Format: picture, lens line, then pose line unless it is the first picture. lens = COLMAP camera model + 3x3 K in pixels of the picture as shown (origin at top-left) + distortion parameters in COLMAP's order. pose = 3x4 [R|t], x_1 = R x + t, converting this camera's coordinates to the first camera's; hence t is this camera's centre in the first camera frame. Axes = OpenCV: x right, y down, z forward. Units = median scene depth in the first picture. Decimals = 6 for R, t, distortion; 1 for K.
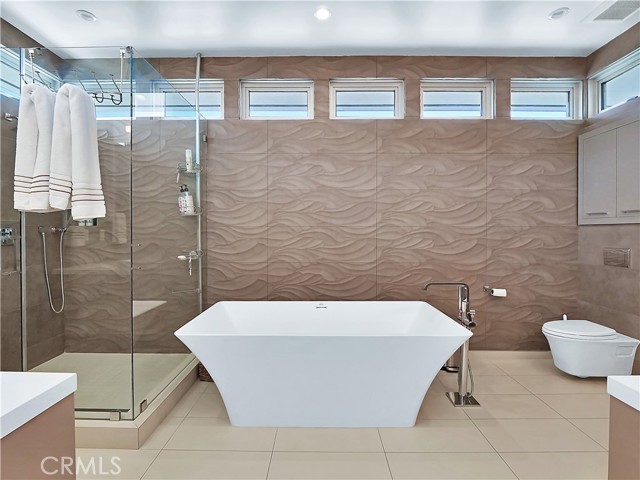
lens RADIAL K [[319.8, 0, 320.0], [0, 319.8, 235.2], [0, 0, 1]] dist [-0.008282, -0.001815]
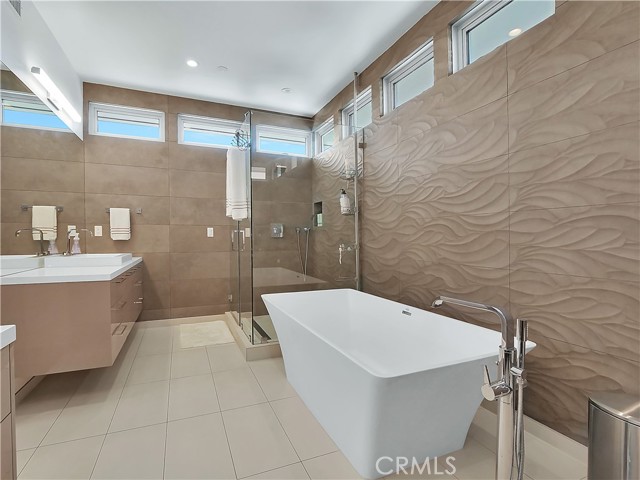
lens RADIAL K [[319.8, 0, 319.4], [0, 319.8, 242.7], [0, 0, 1]] dist [-0.008282, -0.001815]
pose [[0.399816, 0.013298, -0.916499, 0.605479], [-0.011780, 0.999887, 0.009369, 0.032269], [0.916520, 0.007051, 0.399928, 0.406702]]
